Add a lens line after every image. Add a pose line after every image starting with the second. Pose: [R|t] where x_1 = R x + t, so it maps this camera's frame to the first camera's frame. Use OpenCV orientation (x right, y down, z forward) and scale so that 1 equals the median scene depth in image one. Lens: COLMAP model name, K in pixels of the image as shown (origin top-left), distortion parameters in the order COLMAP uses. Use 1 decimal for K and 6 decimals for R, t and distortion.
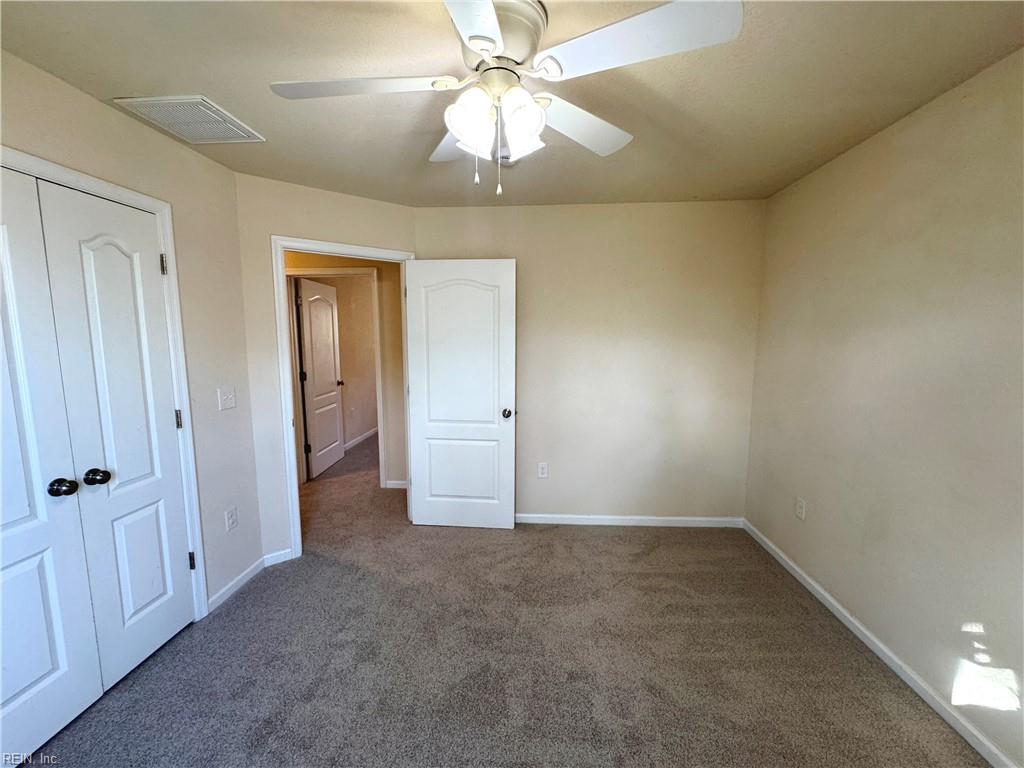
lens RADIAL K [[412.1, 0, 512.9], [0, 412.1, 390.1], [0, 0, 1]] dist [0.002904, -0.000444]
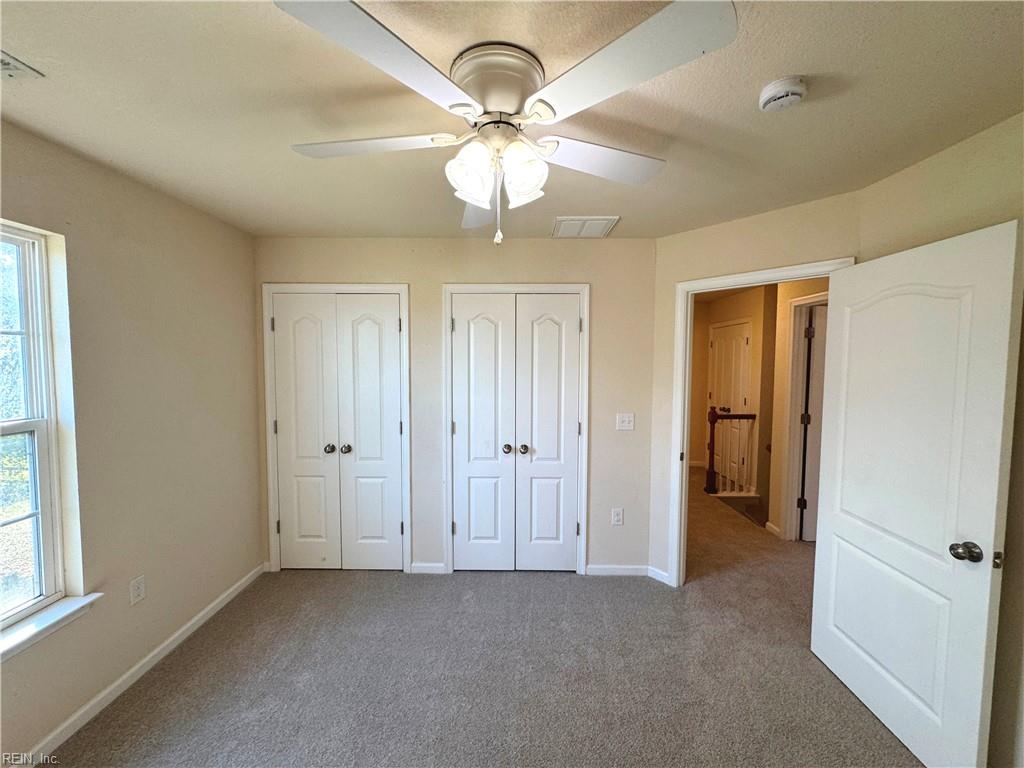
lens RADIAL K [[412.1, 0, 515.3], [0, 412.1, 387.2], [0, 0, 1]] dist [0.002904, -0.000444]
pose [[0.060049, 0.066042, -0.996008, 0.548364], [-0.138576, 0.988698, 0.057203, -0.112042], [0.988530, 0.134588, 0.068522, 0.578701]]
